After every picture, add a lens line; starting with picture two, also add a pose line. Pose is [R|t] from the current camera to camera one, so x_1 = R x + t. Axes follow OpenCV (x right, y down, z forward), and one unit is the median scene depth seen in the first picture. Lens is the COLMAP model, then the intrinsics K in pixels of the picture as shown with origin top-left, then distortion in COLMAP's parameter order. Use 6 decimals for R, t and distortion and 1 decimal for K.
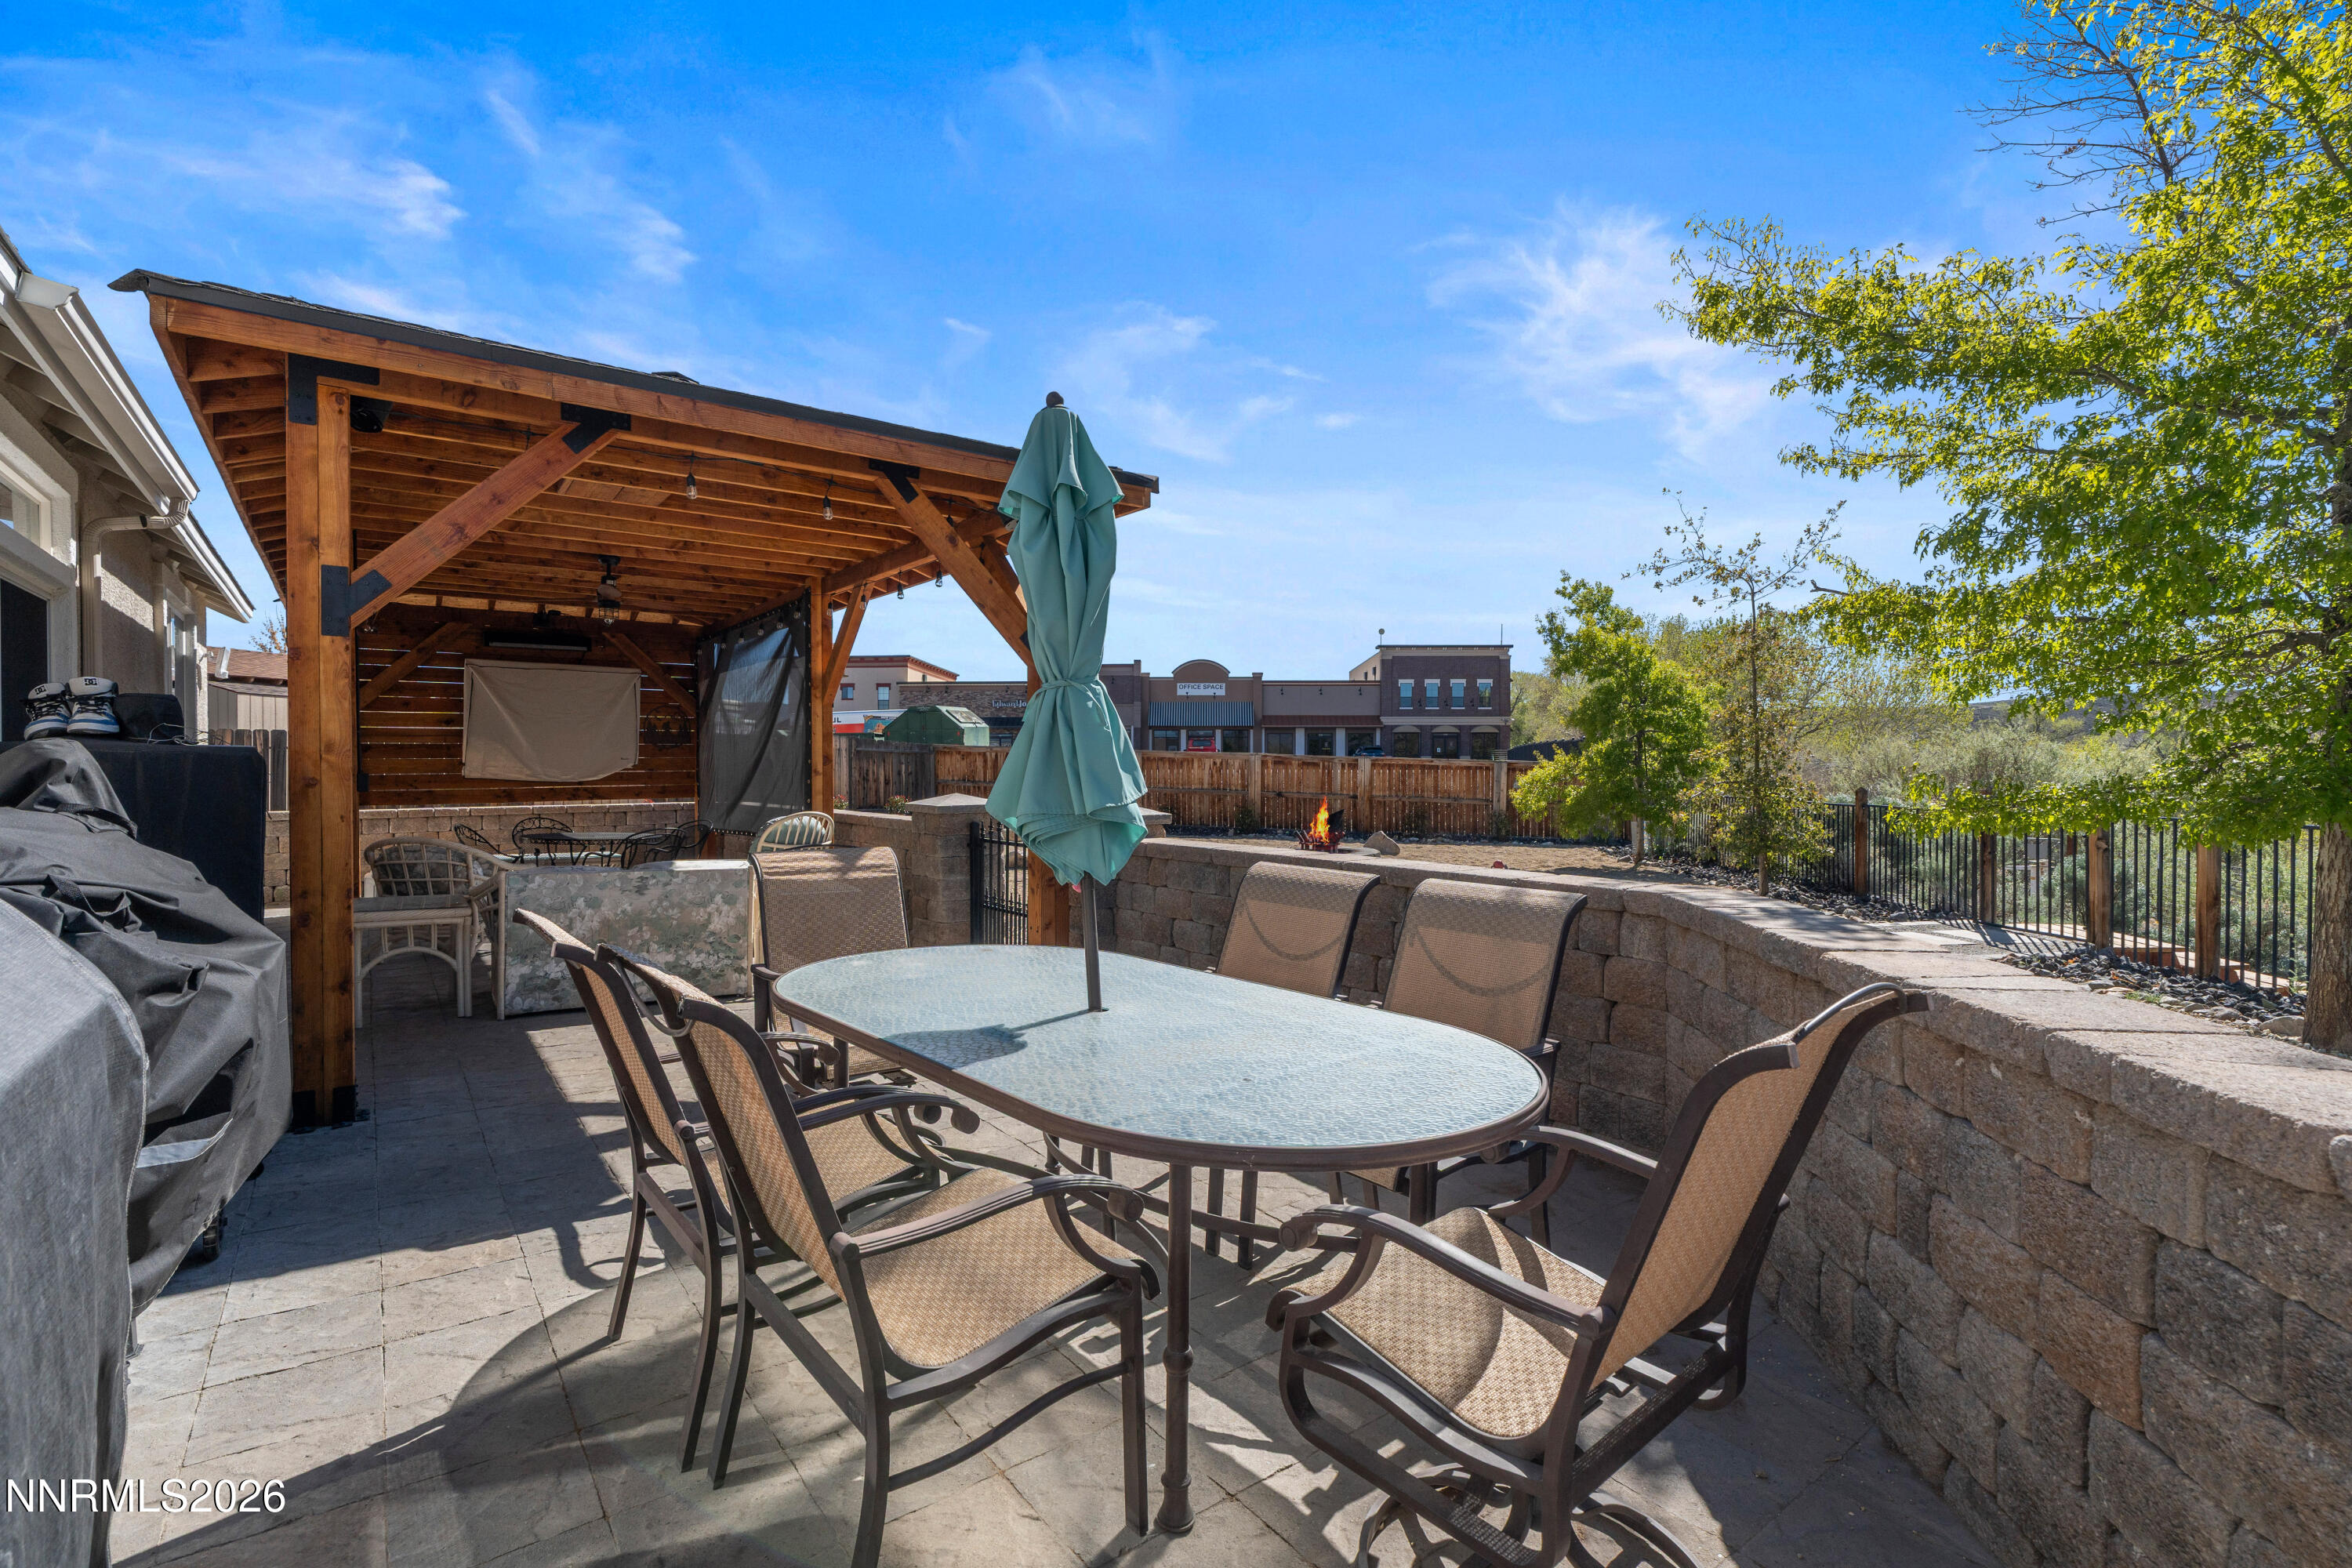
lens RADIAL K [[1054.6, 0, 1141.4], [0, 1054.6, 785.2], [0, 0, 1]] dist [0.001593, 0.000127]
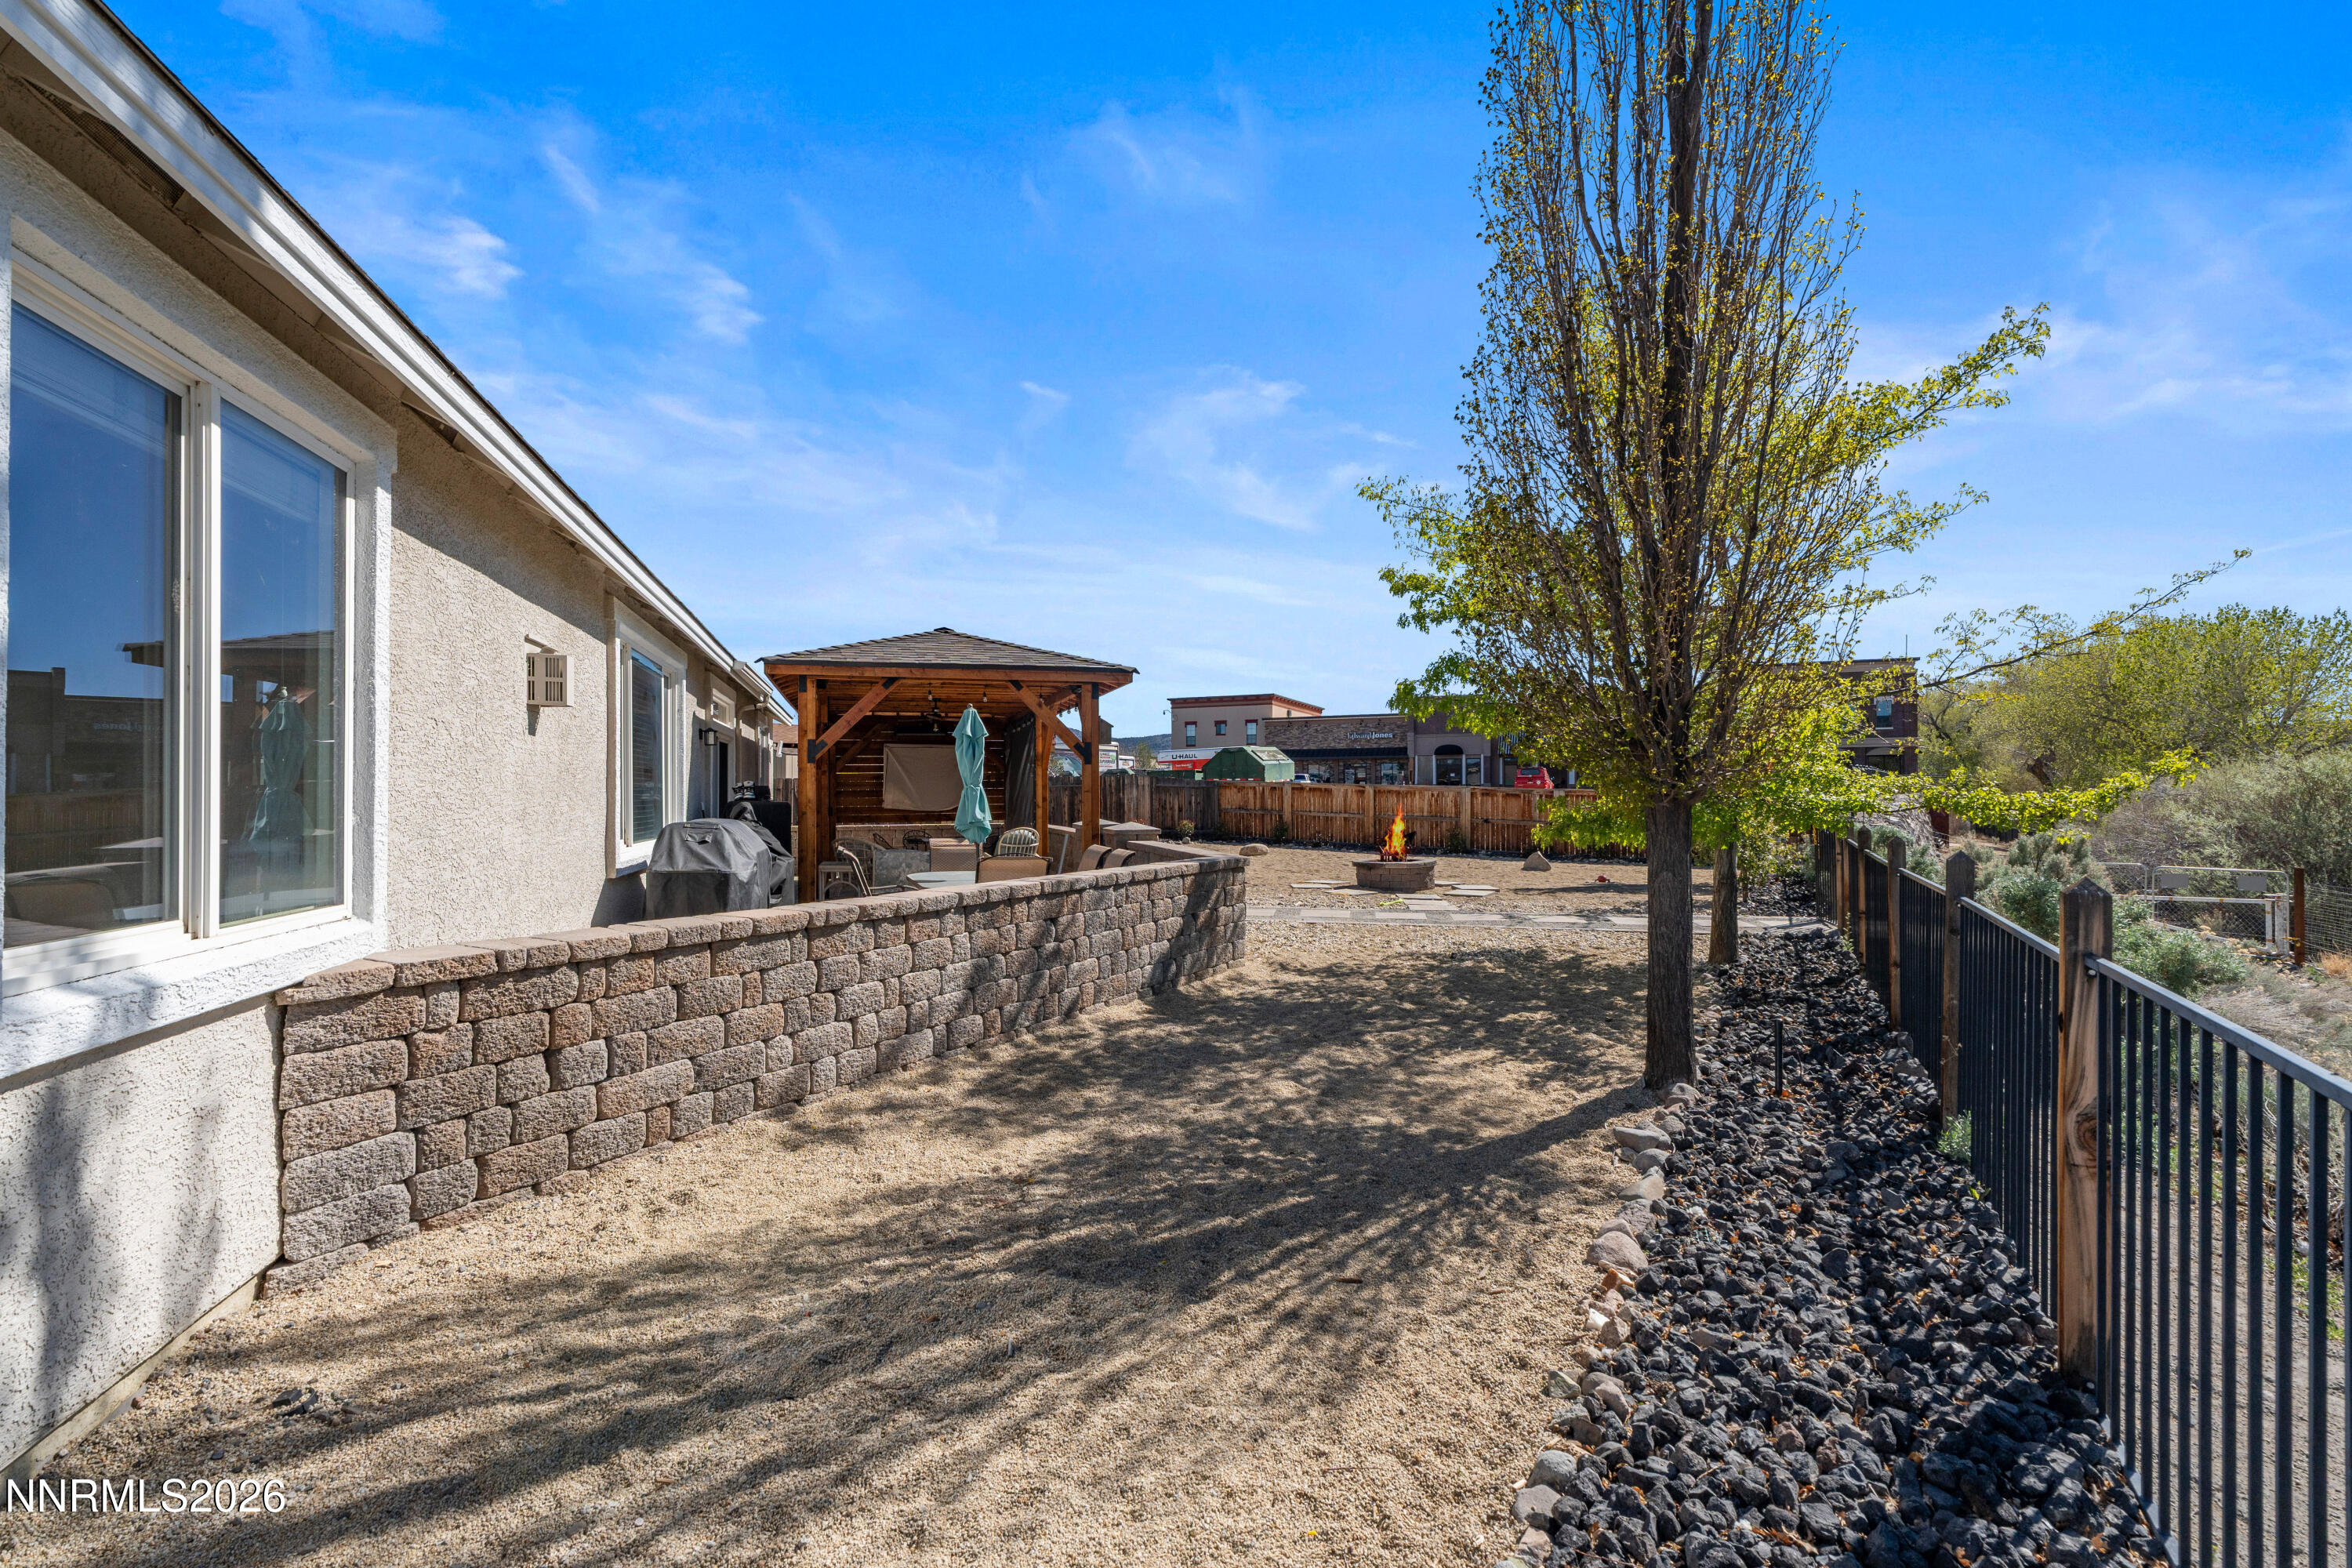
lens RADIAL K [[1054.6, 0, 1141.4], [0, 1054.6, 785.2], [0, 0, 1]] dist [0.001593, 0.000127]
pose [[0.927051, -0.006280, -0.374883, 0.480589], [-0.002714, 0.999721, -0.023459, -0.005482], [0.374925, 0.022765, 0.926775, -0.556469]]
